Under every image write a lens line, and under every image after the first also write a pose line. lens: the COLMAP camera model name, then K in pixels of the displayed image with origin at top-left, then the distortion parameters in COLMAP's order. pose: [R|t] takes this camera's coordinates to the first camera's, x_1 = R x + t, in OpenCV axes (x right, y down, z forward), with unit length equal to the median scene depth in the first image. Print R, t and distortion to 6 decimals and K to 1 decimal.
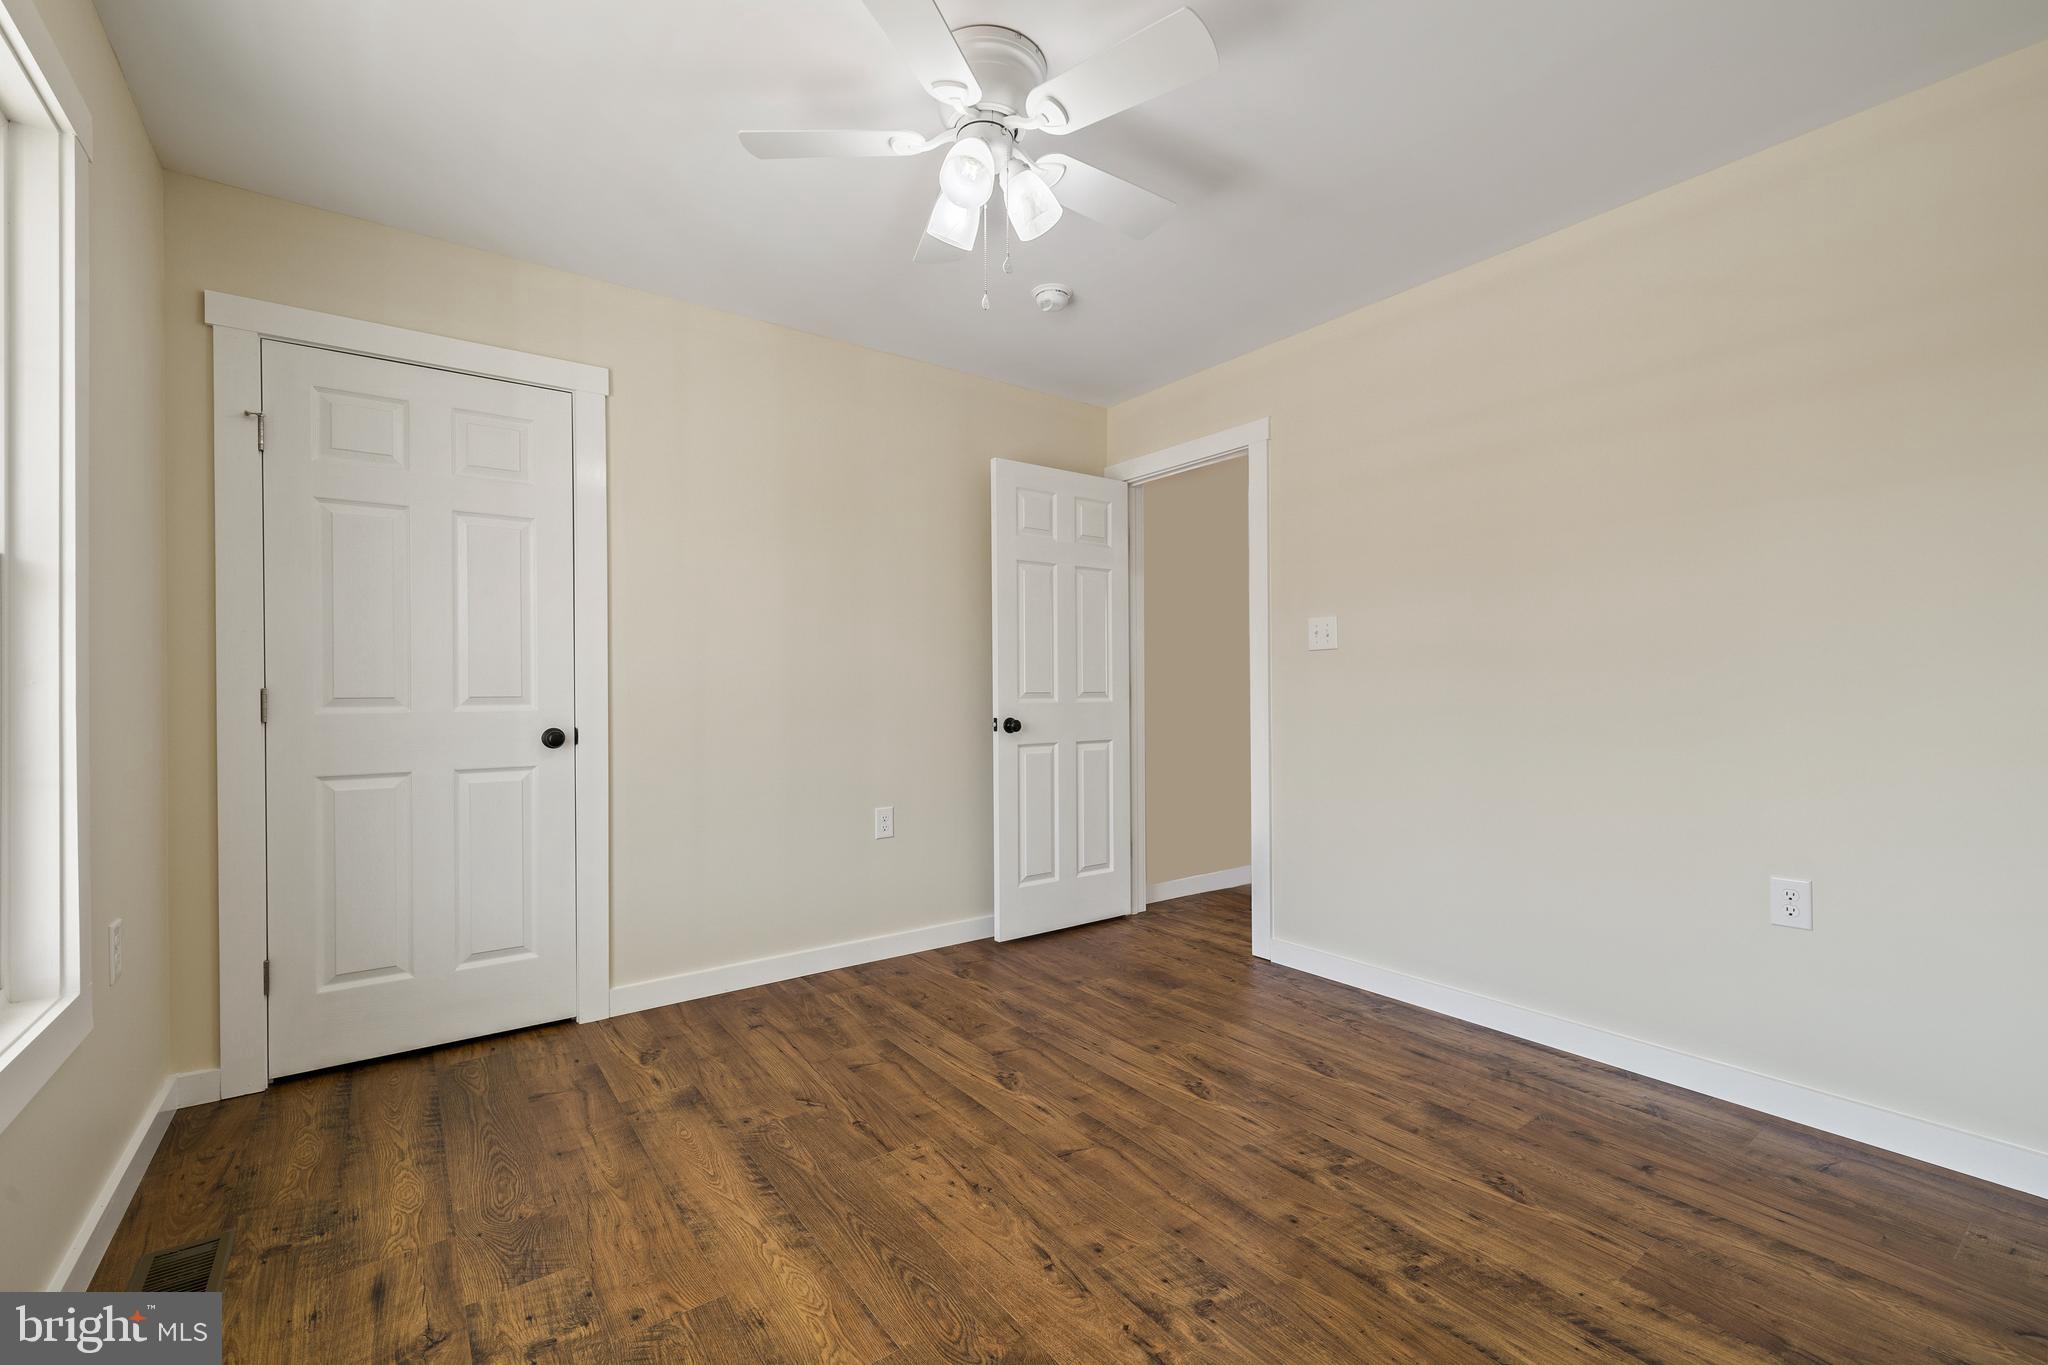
lens RADIAL K [[867.2, 0, 1024.0], [0, 867.2, 682.5], [0, 0, 1]] dist [0.000616, -0.000054]
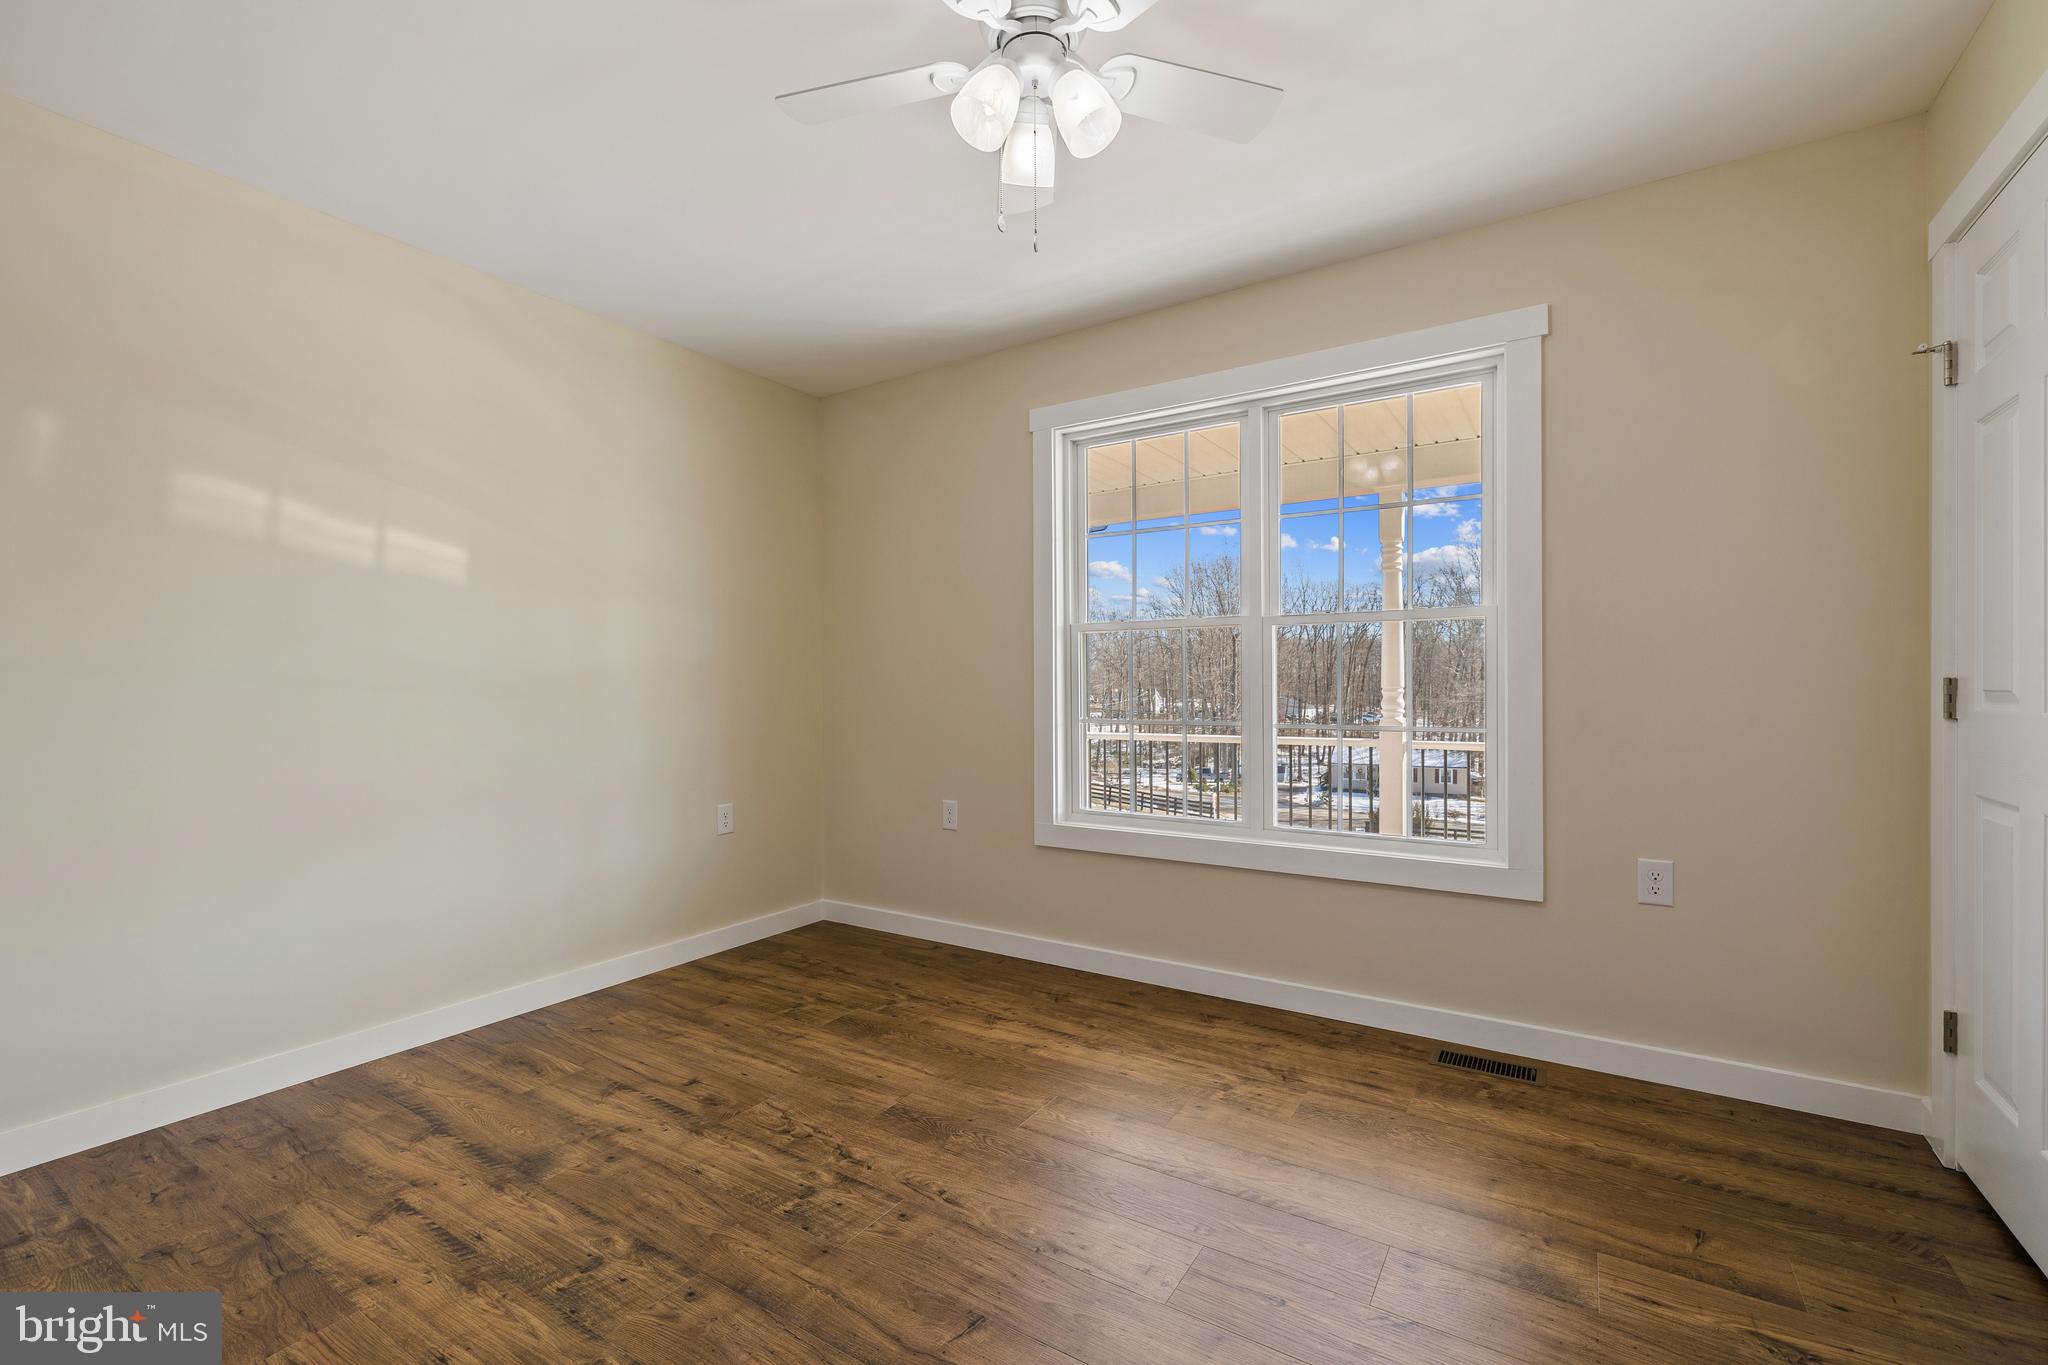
lens RADIAL K [[871.8, 0, 1019.4], [0, 871.8, 674.9], [0, 0, 1]] dist [-0.000539, -0.000208]
pose [[-0.935645, 0.004251, -0.352916, 0.319239], [0.010163, 0.999837, -0.014900, 0.011242], [0.352795, -0.017528, -0.935536, 2.020805]]
